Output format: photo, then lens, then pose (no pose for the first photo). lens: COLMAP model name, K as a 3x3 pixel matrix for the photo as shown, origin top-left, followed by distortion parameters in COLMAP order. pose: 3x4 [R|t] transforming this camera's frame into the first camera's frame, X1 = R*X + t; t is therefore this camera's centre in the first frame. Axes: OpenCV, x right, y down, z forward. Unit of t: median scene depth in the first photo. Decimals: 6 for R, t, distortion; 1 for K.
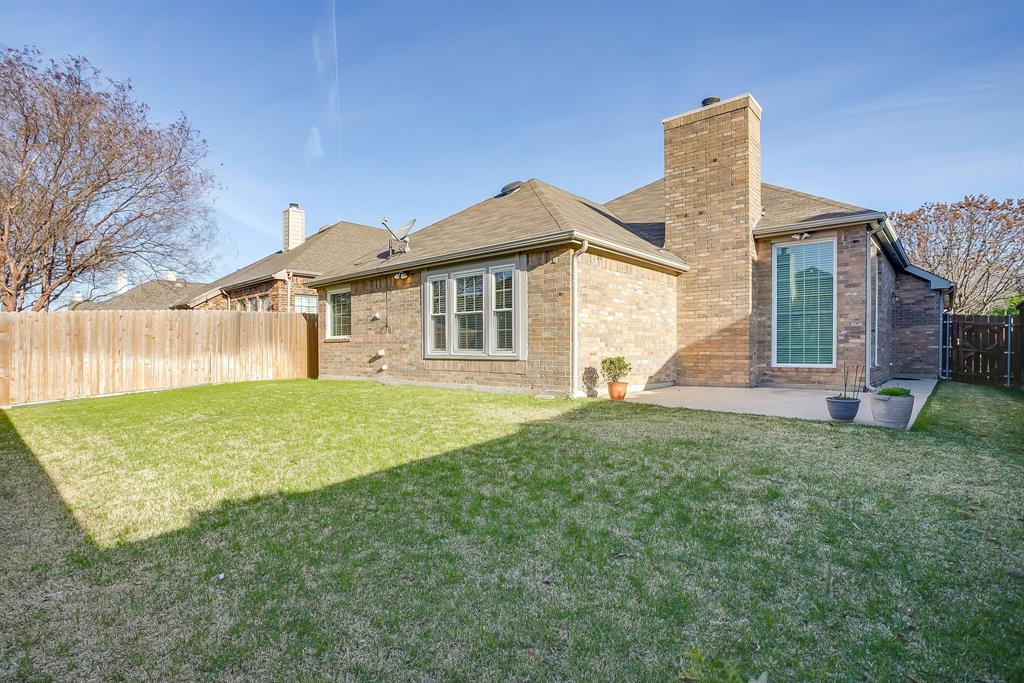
lens RADIAL K [[521.3, 0, 508.8], [0, 521.3, 349.3], [0, 0, 1]] dist [-0.028426, 0.012210]
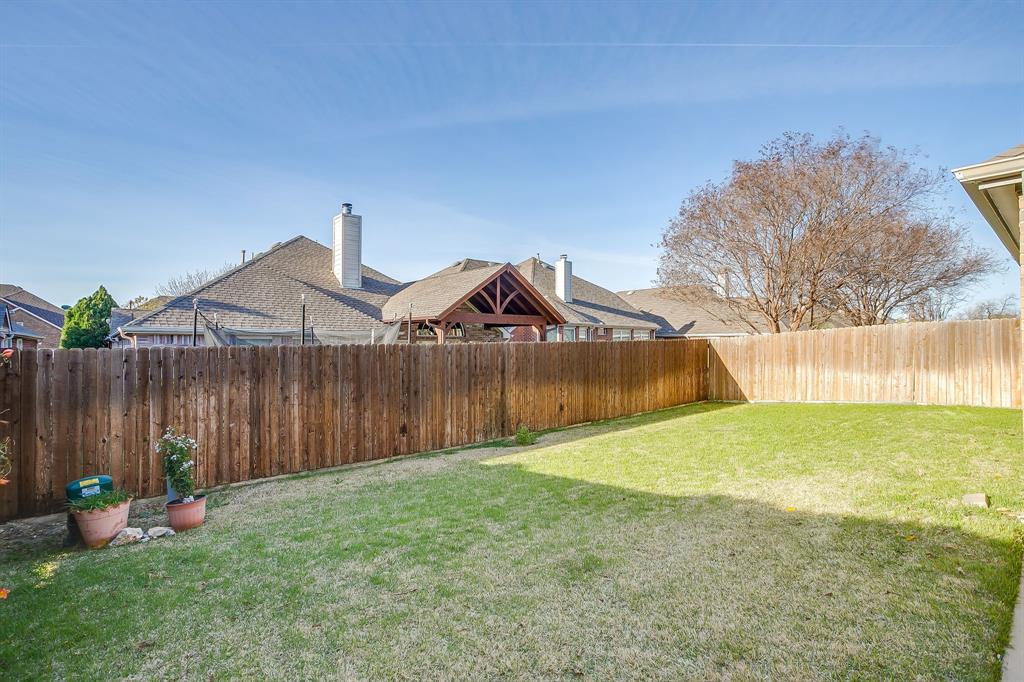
lens RADIAL K [[521.3, 0, 511.1], [0, 521.3, 341.9], [0, 0, 1]] dist [-0.028426, 0.012210]
pose [[-0.135507, -0.002253, -0.990774, 0.522168], [0.004002, 0.999988, -0.002821, -0.051471], [0.990768, -0.004347, -0.135496, 0.516131]]
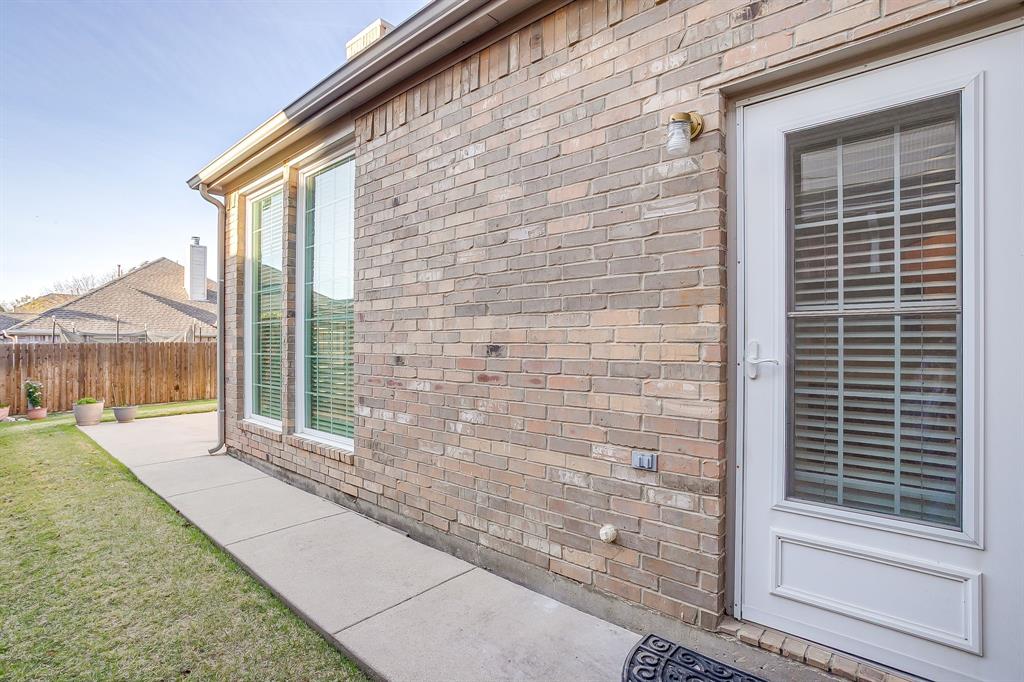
lens RADIAL K [[521.3, 0, 516.1], [0, 521.3, 340.4], [0, 0, 1]] dist [-0.028426, 0.012210]
pose [[-0.001001, -0.001360, -0.999999, 1.225193], [0.001885, 0.999997, -0.001361, -0.051109], [0.999998, -0.001886, -0.000999, 1.217348]]
